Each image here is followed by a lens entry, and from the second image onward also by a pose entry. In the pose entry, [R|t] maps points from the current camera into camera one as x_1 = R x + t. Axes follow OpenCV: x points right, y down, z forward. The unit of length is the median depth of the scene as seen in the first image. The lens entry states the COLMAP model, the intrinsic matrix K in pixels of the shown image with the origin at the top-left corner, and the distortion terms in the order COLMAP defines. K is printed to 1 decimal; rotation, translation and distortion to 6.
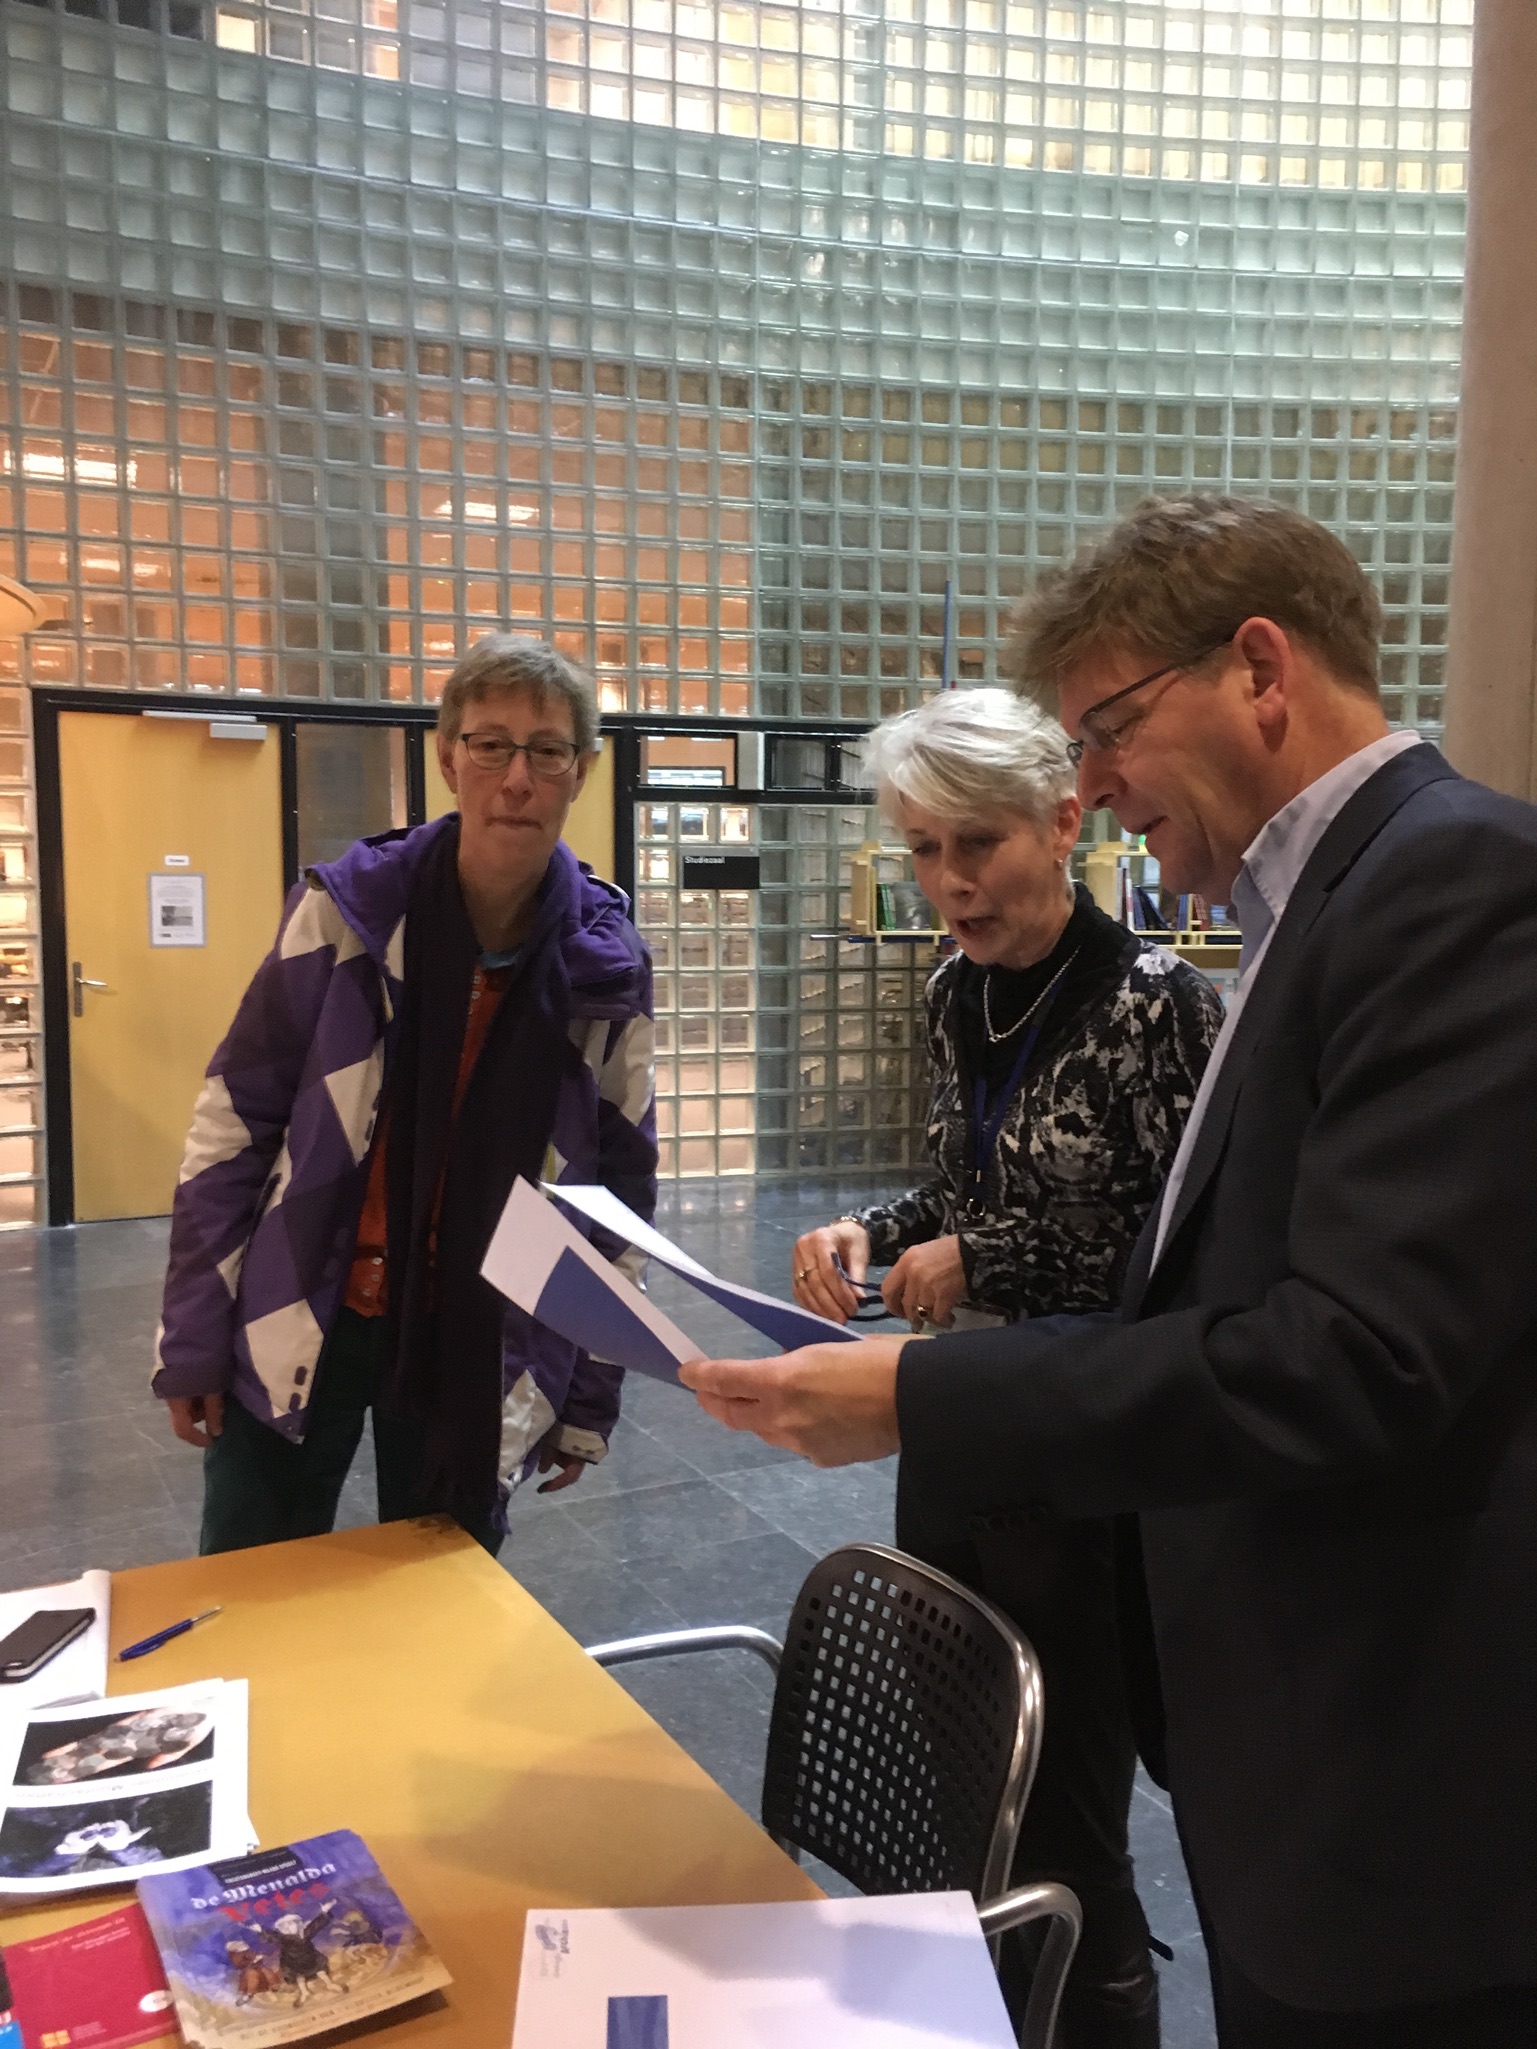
lens RADIAL K [[1736.5, 0, 768.5], [0, 1736.5, 1024.5], [0, 0, 1]] dist [-0.195244, 0.016189]
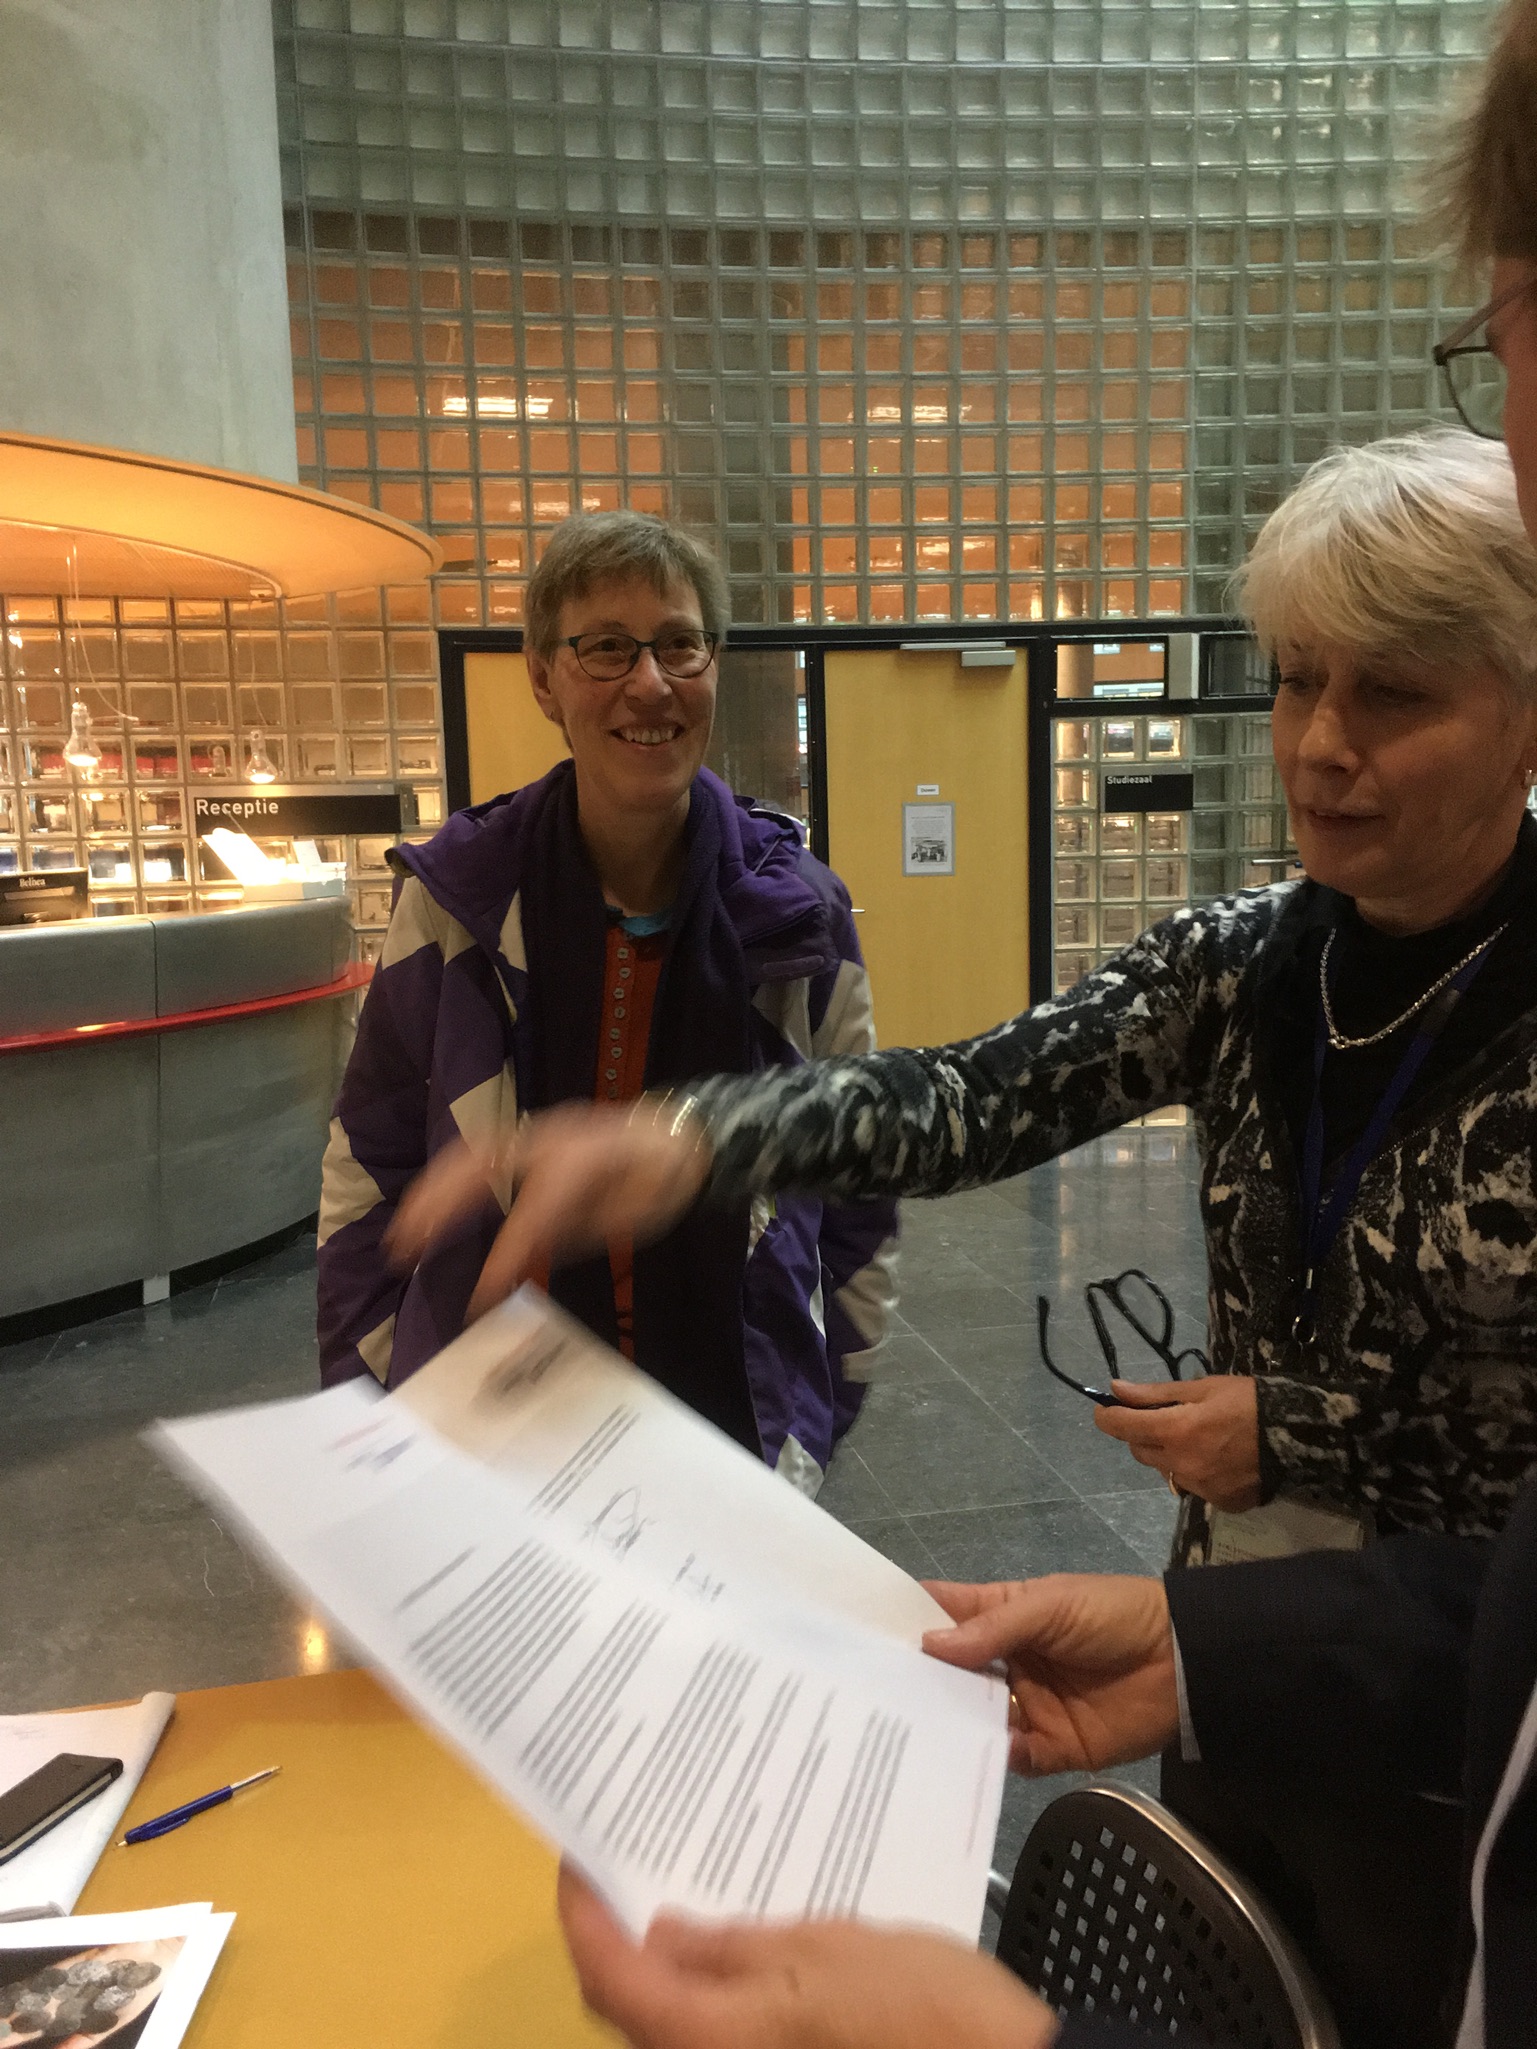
lens RADIAL K [[1495.4, 0, 769.4], [0, 1495.4, 1041.7], [0, 0, 1]] dist [-0.082031, 0.000701]
pose [[0.941312, 0.014913, -0.337208, 0.048966], [0.010671, 0.997209, 0.073889, -0.017492], [0.337369, -0.073151, 0.938526, 0.195426]]
